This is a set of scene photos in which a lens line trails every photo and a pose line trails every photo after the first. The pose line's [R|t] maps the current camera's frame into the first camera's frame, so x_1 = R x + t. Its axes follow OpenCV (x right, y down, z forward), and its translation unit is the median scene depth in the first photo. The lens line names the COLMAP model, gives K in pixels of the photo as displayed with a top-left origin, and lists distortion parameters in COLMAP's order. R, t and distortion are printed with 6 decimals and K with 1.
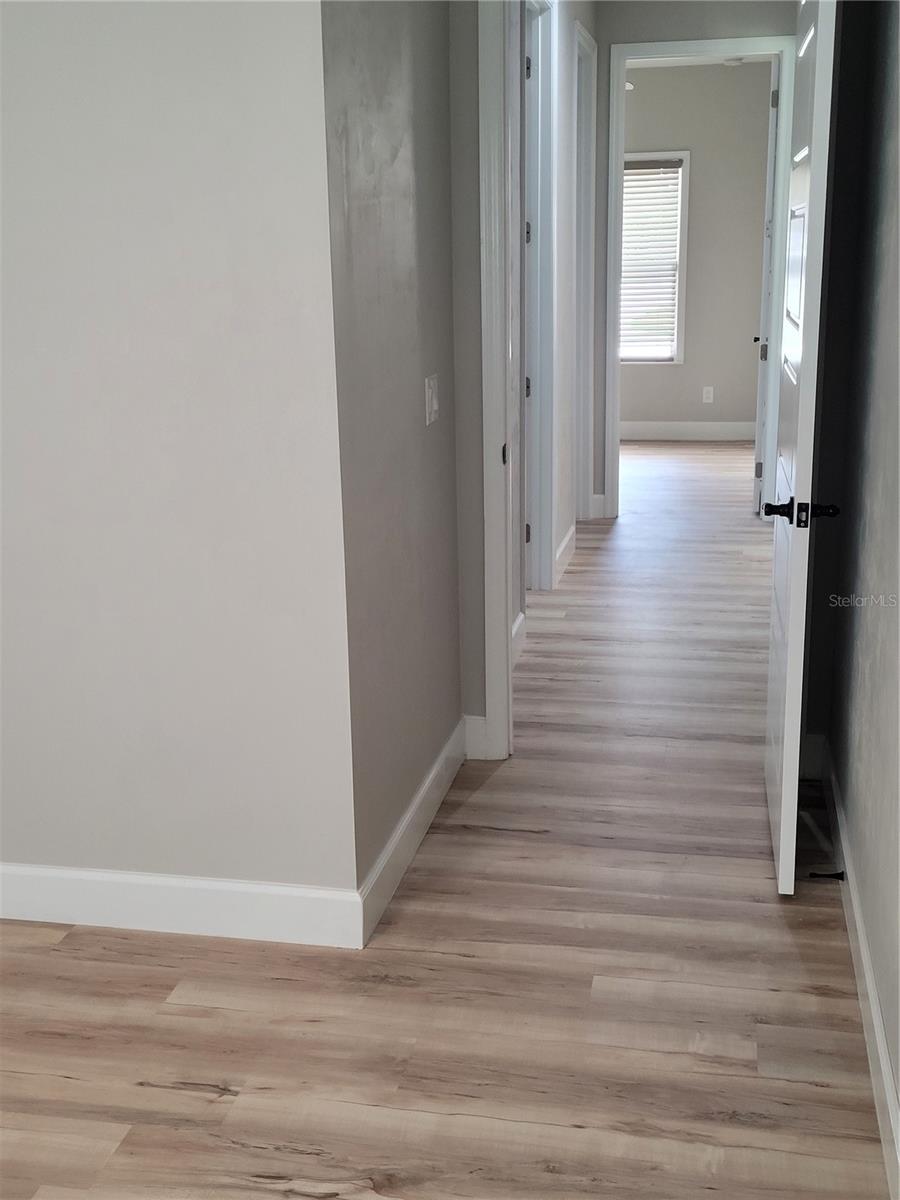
lens RADIAL K [[1391.6, 0, 477.3], [0, 1391.6, 580.7], [0, 0, 1]] dist [0.023761, 0.030430]
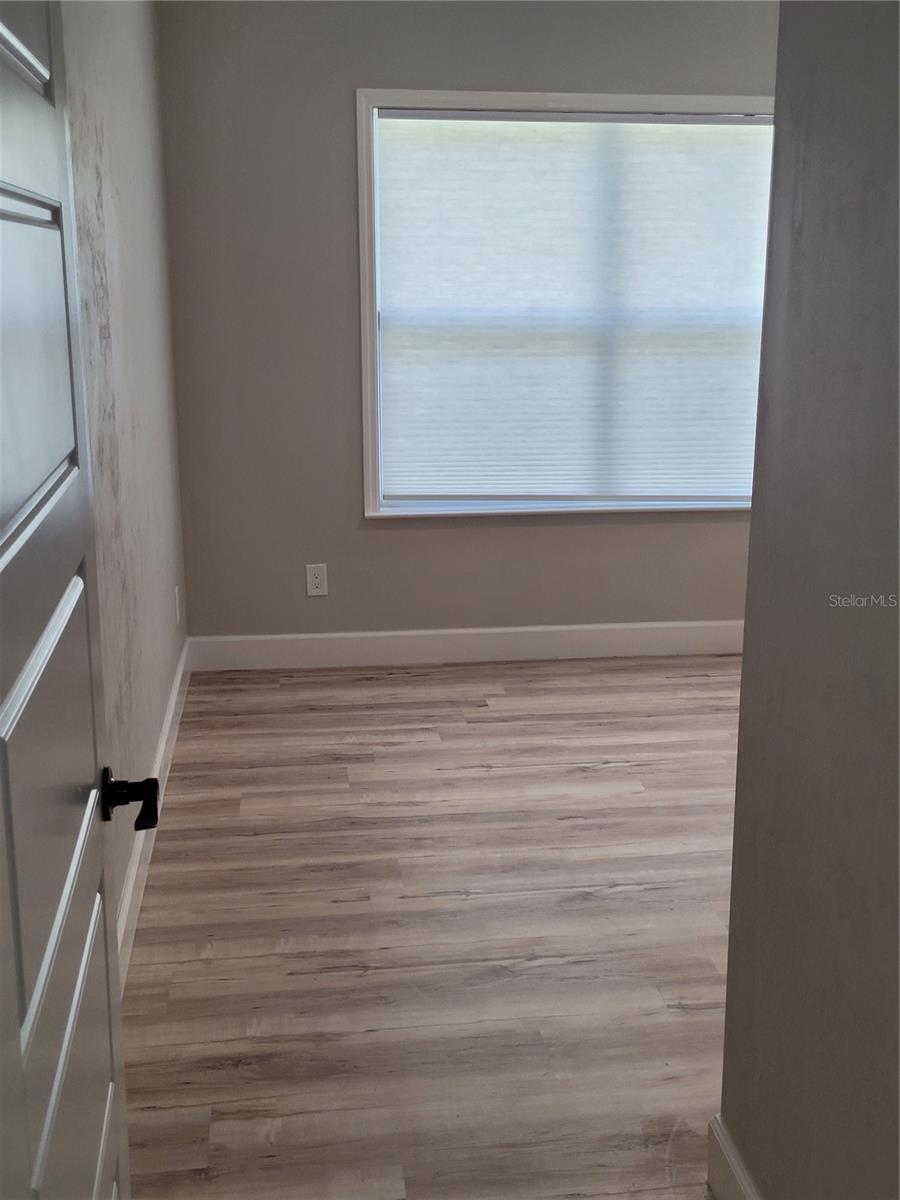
lens RADIAL K [[1391.6, 0, 477.3], [0, 1391.6, 580.7], [0, 0, 1]] dist [0.023761, 0.030430]
pose [[-0.948618, 0.070617, -0.308442, 0.292781], [-0.074785, 0.897126, 0.435398, -0.420459], [0.307458, 0.436094, -0.845749, 1.686928]]
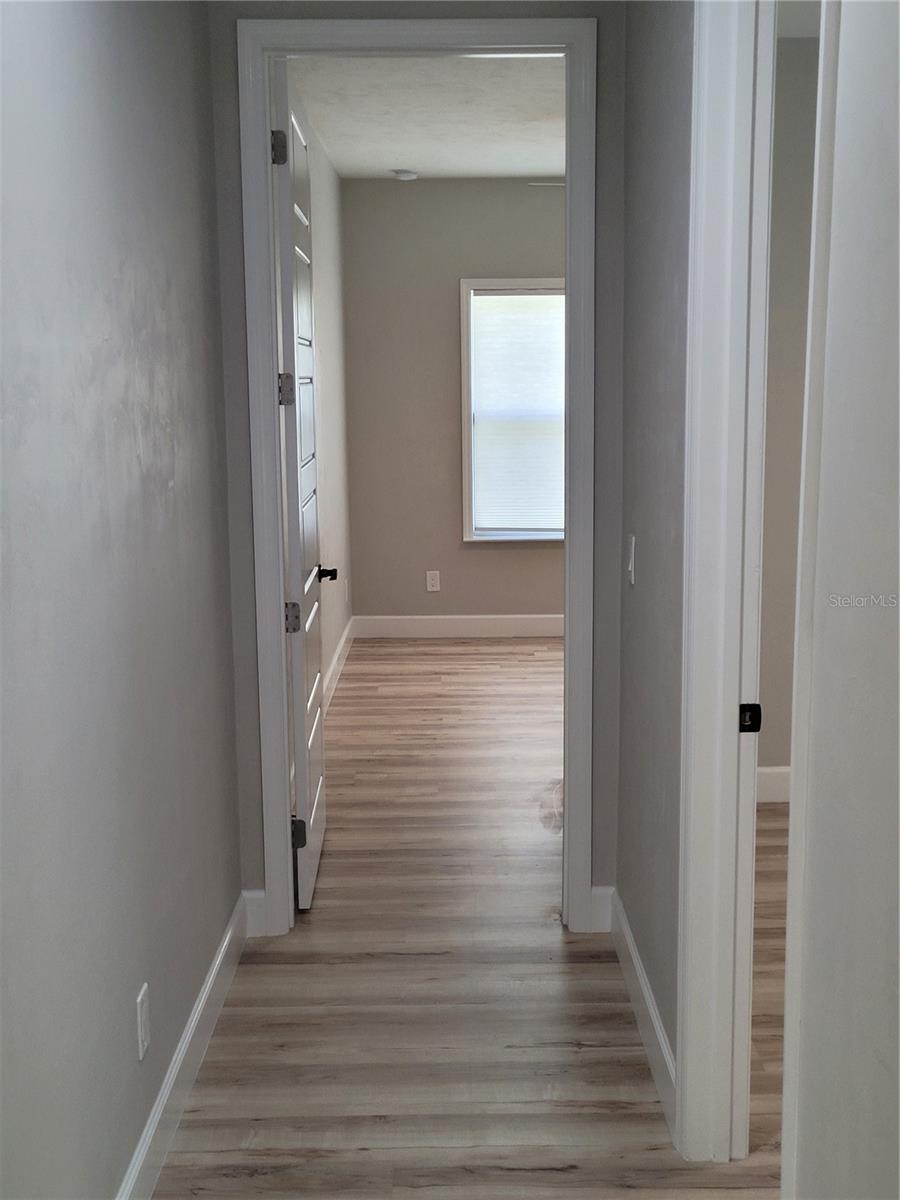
lens RADIAL K [[1391.6, 0, 477.3], [0, 1391.6, 580.7], [0, 0, 1]] dist [0.023761, 0.030430]
pose [[-0.979631, 0.042349, -0.196288, 0.416915], [-0.034903, 0.926718, 0.374132, -0.722379], [0.197748, 0.373362, -0.906364, 2.814301]]
